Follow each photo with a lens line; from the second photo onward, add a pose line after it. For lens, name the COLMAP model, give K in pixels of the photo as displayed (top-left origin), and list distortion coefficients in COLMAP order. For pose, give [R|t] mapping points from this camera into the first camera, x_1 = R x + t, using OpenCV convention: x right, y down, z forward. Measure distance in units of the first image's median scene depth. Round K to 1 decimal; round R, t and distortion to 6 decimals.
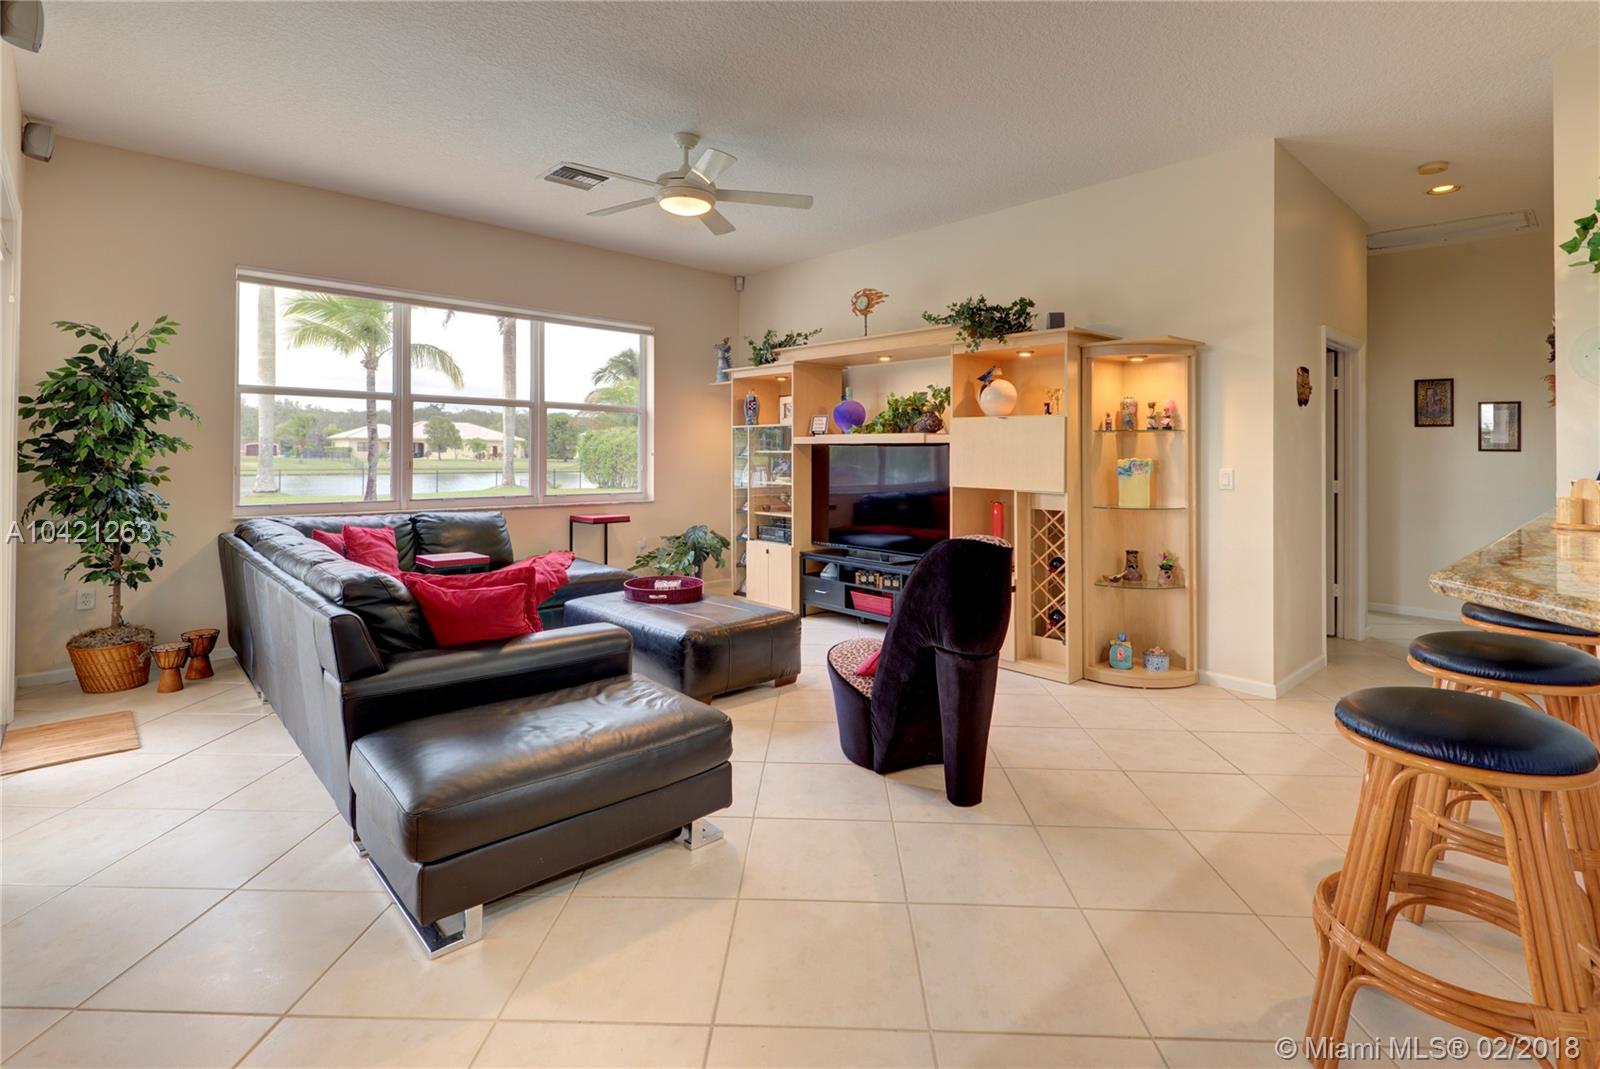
lens RADIAL K [[786.9, 0, 757.8], [0, 786.9, 444.8], [0, 0, 1]] dist [0.026677, -0.010894]
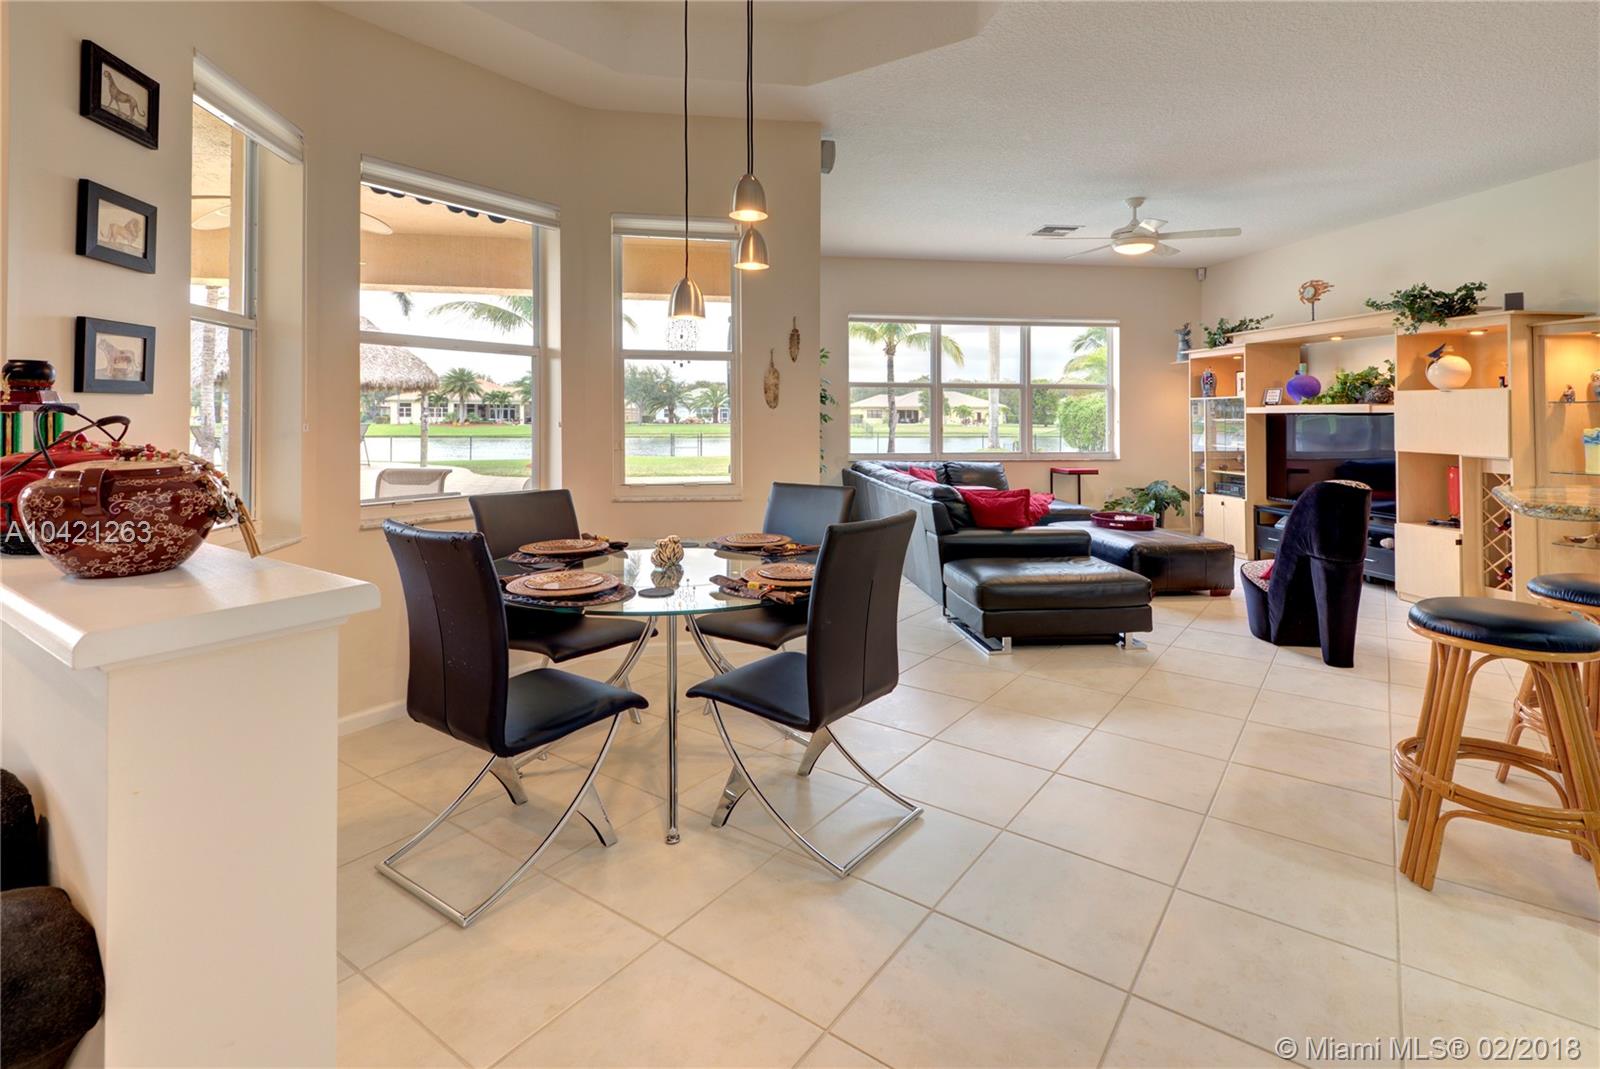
lens RADIAL K [[786.9, 0, 779.8], [0, 786.9, 413.1], [0, 0, 1]] dist [0.026677, -0.010894]
pose [[0.845346, -0.005734, -0.534189, 0.119015], [0.008244, 0.999963, 0.002314, -0.013540], [0.534156, -0.006360, 0.845362, -0.504047]]
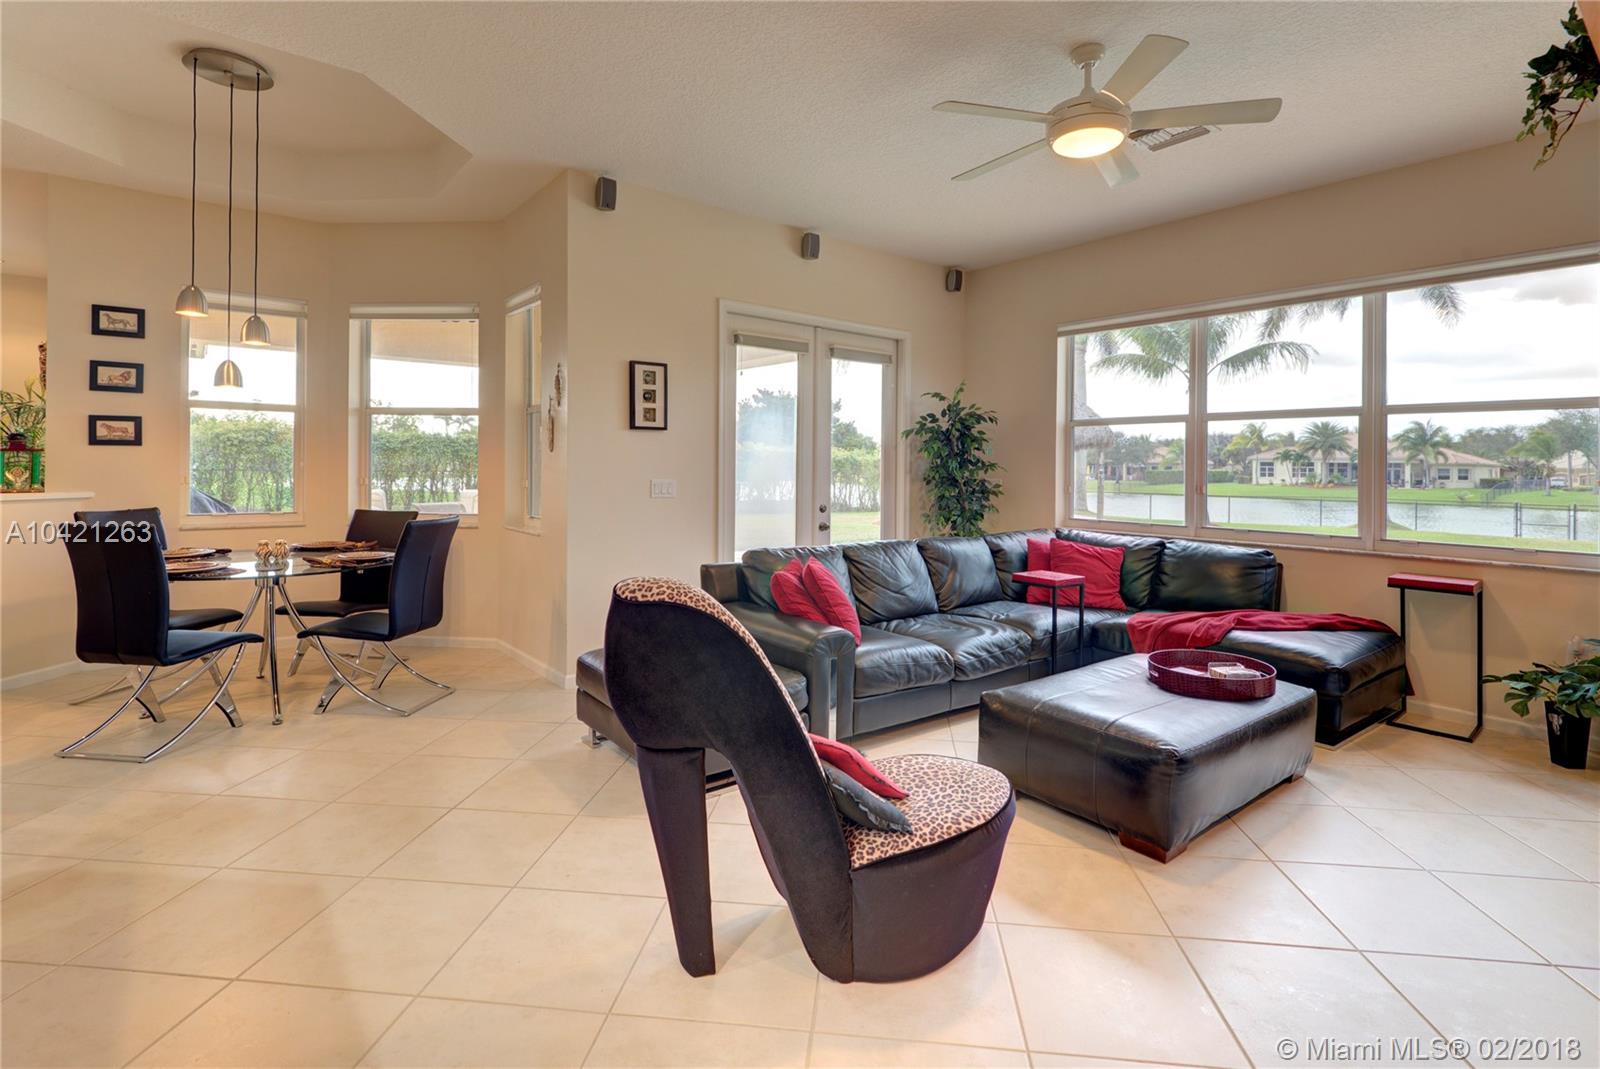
lens RADIAL K [[786.9, 0, 809.9], [0, 786.9, 465.0], [0, 0, 1]] dist [0.026677, -0.010894]
pose [[-0.034955, -0.011574, -0.999322, 0.642566], [-0.003107, 0.999929, -0.011473, 0.010920], [0.999384, 0.002703, -0.034989, 0.739076]]
